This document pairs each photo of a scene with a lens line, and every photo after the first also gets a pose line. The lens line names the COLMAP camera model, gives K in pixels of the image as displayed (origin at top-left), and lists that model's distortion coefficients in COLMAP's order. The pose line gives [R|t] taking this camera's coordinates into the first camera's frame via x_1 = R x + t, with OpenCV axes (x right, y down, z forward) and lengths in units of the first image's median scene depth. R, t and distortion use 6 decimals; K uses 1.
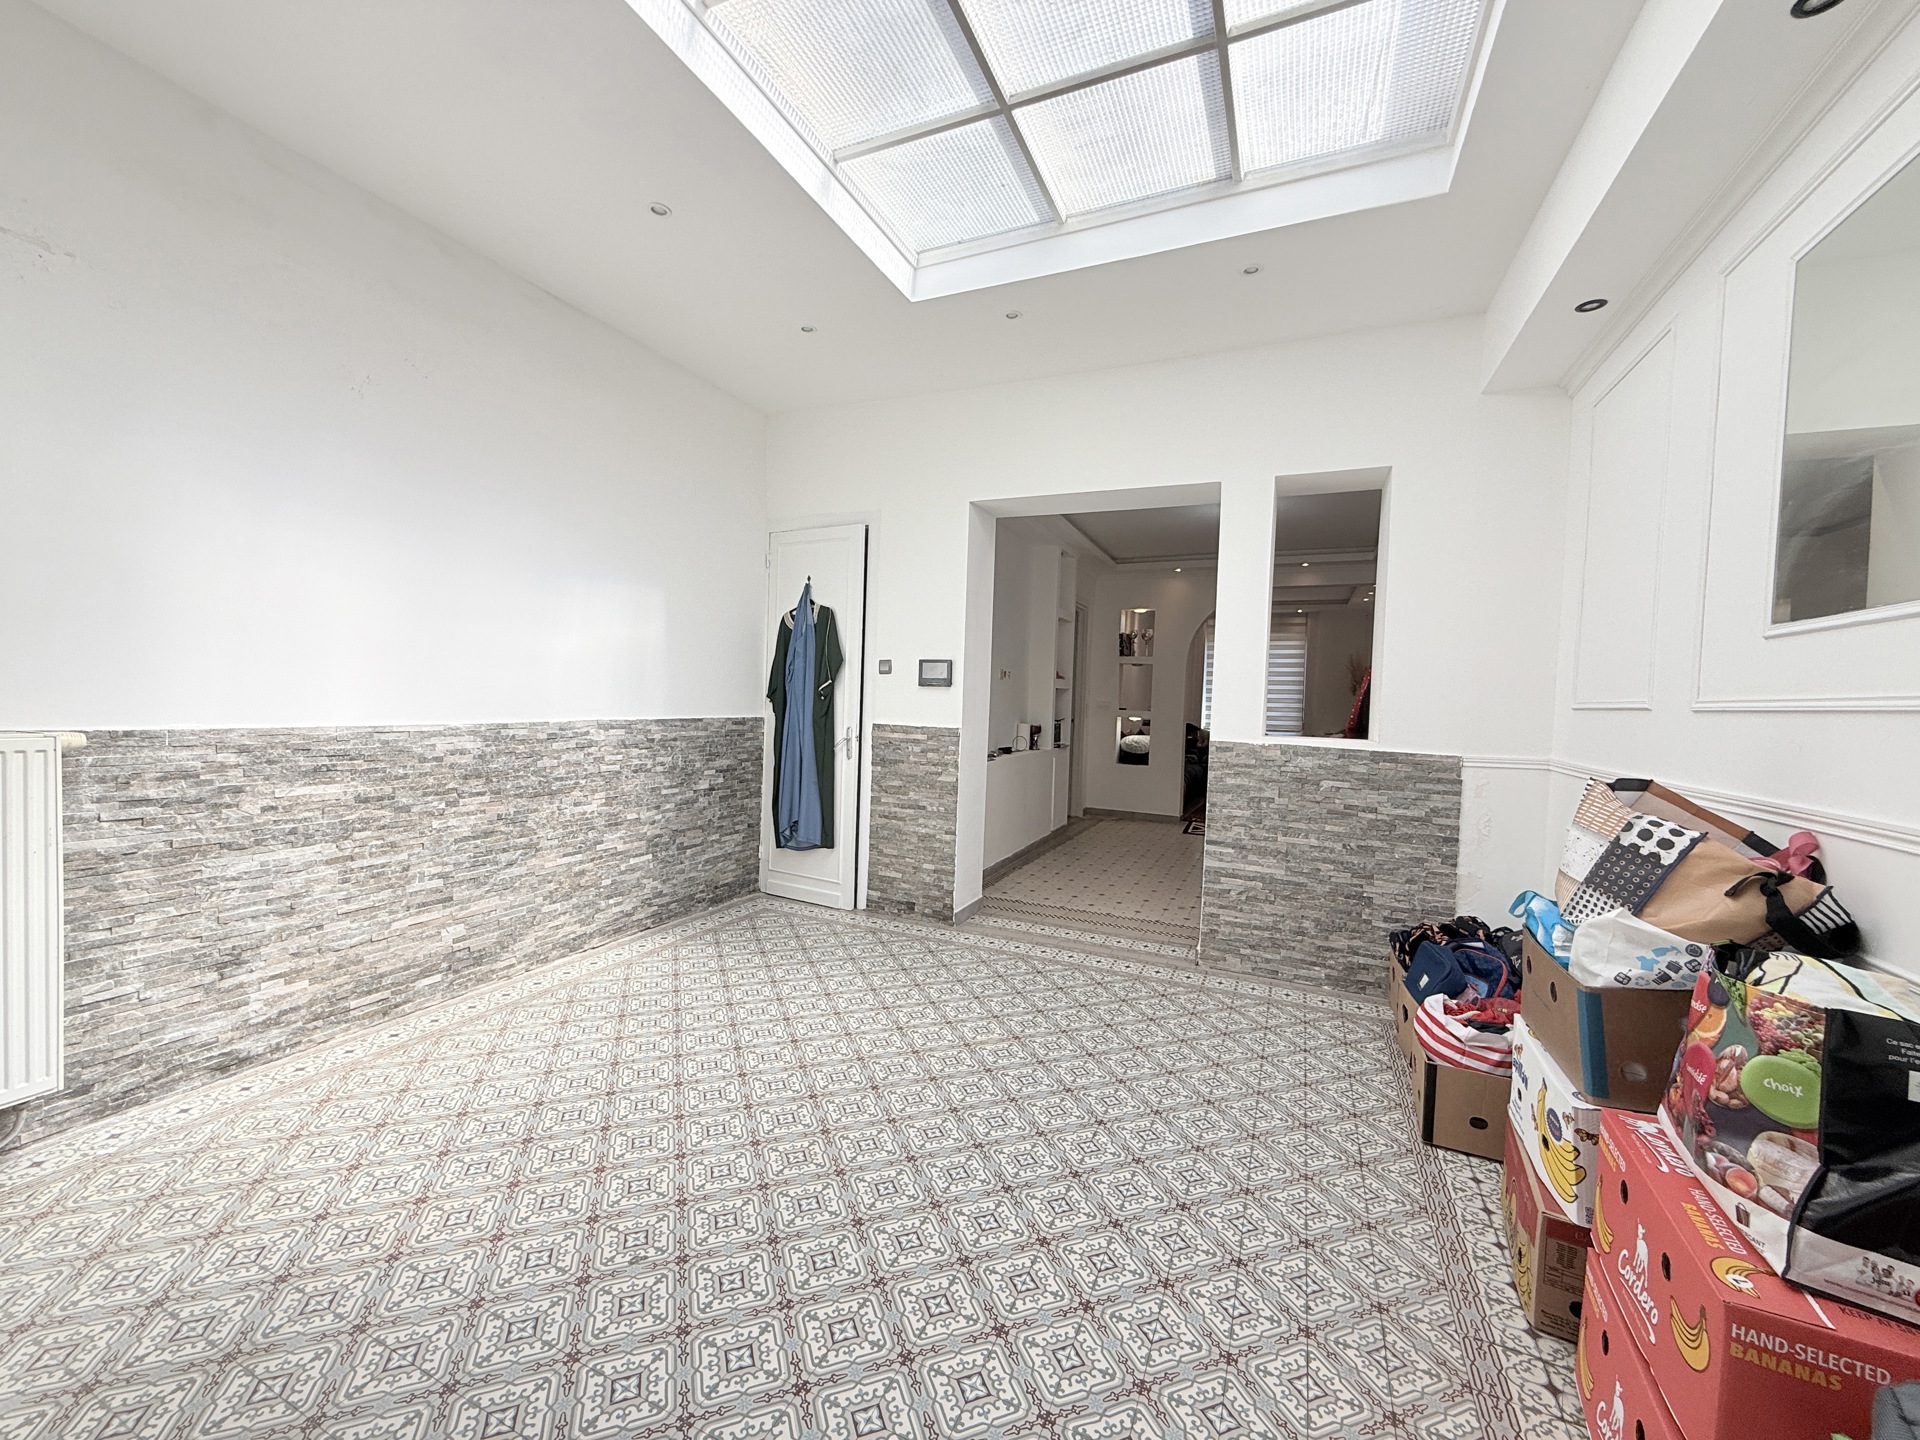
lens RADIAL K [[757.9, 0, 951.6], [0, 757.9, 723.5], [0, 0, 1]] dist [0.001442, 0.000391]
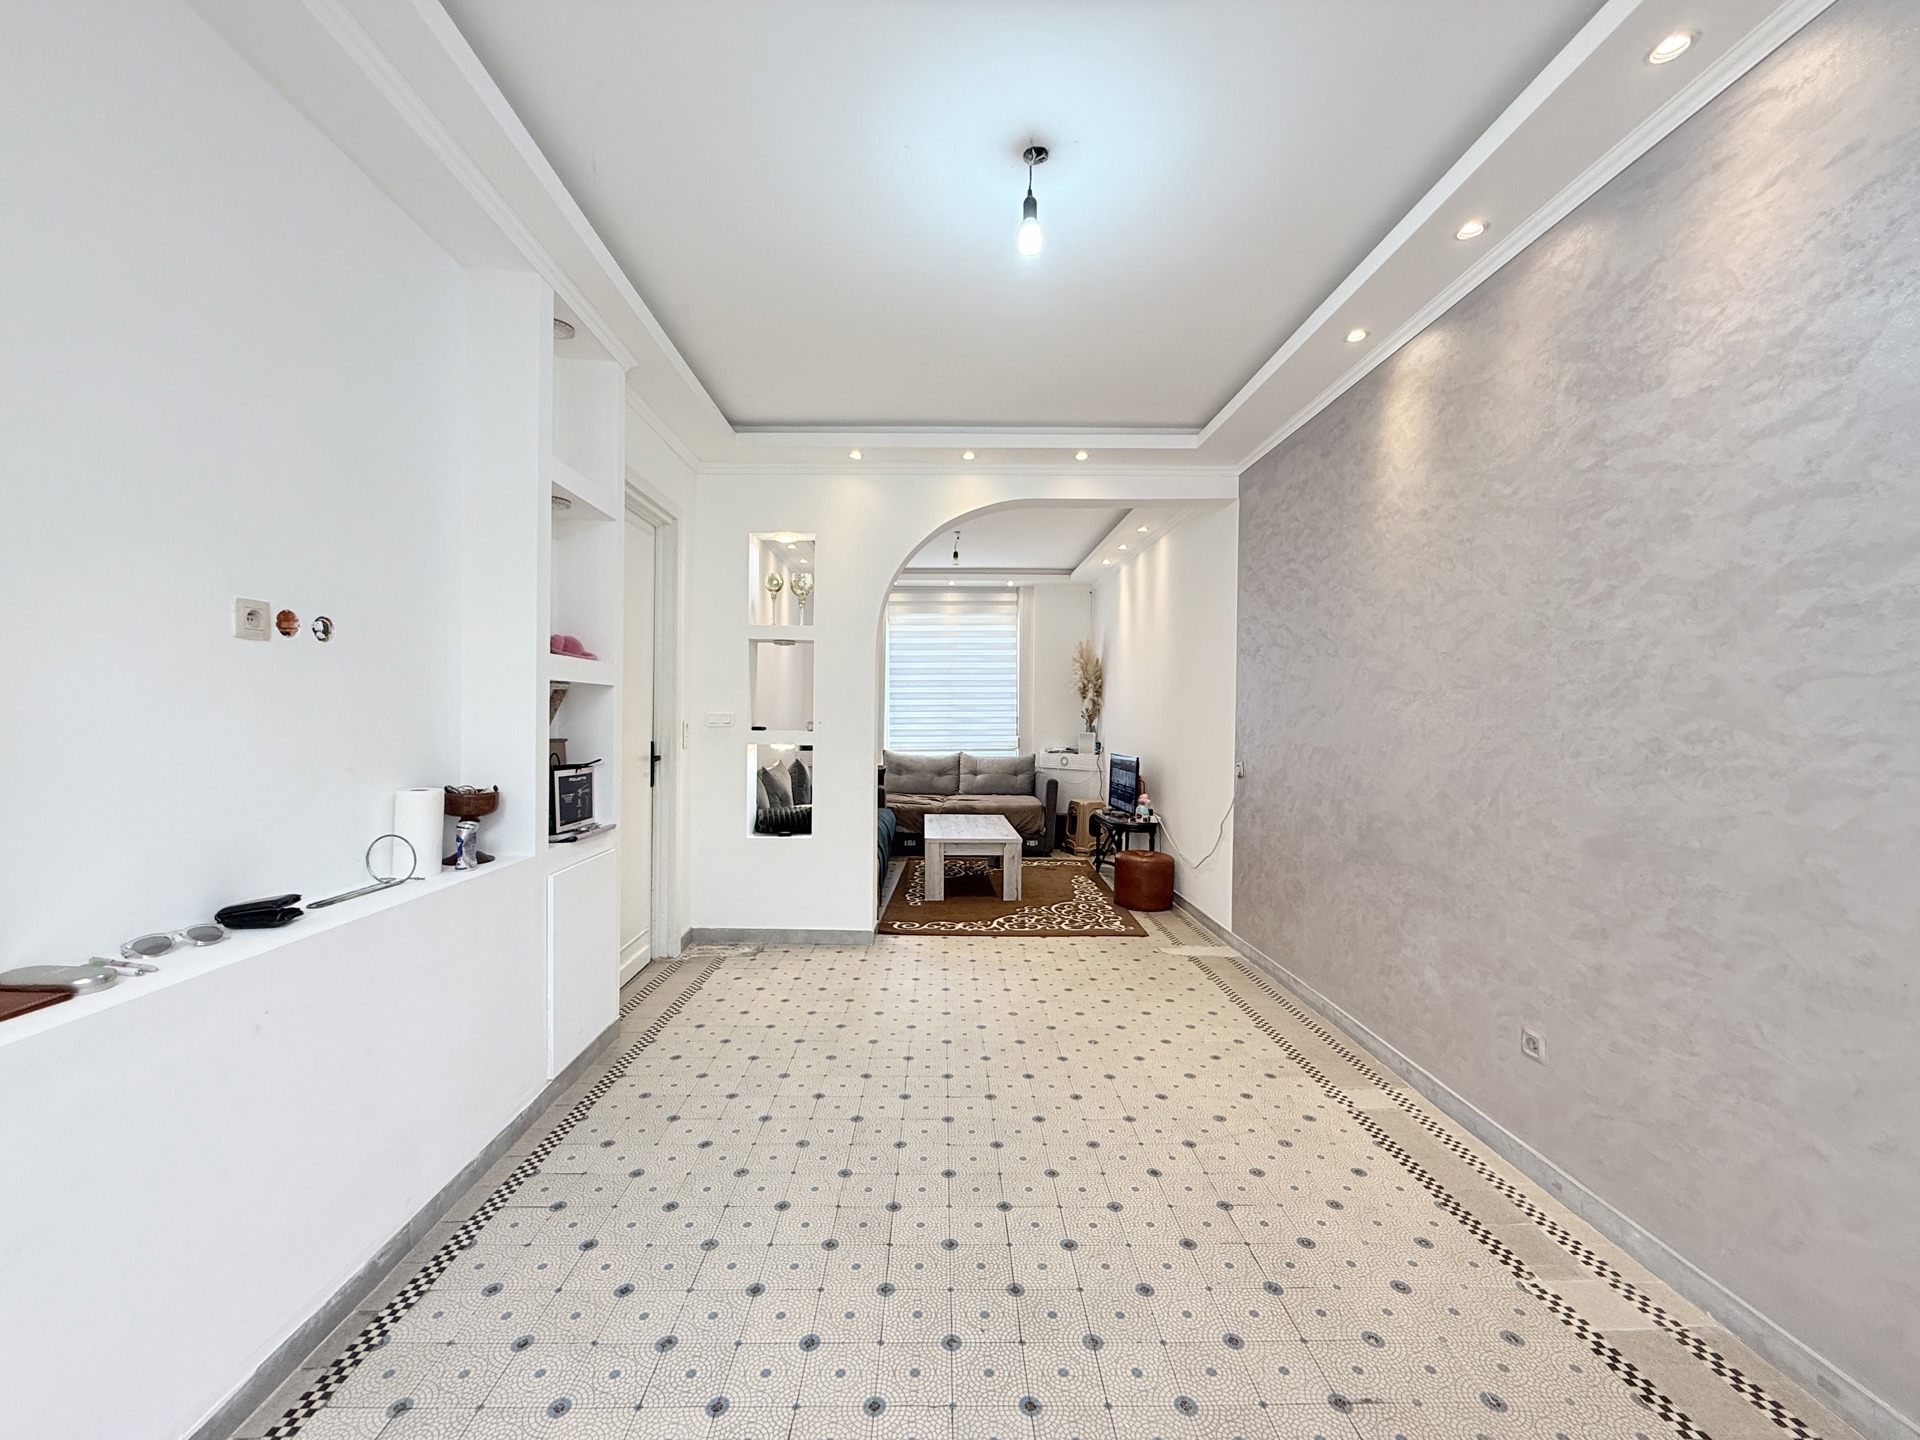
lens RADIAL K [[757.9, 0, 951.0], [0, 757.9, 723.2], [0, 0, 1]] dist [0.001442, 0.000391]
pose [[0.905464, -0.026909, 0.423570, 0.134246], [0.034076, 0.999375, -0.009355, -0.013669], [-0.423054, 0.022904, 0.905815, 0.509182]]
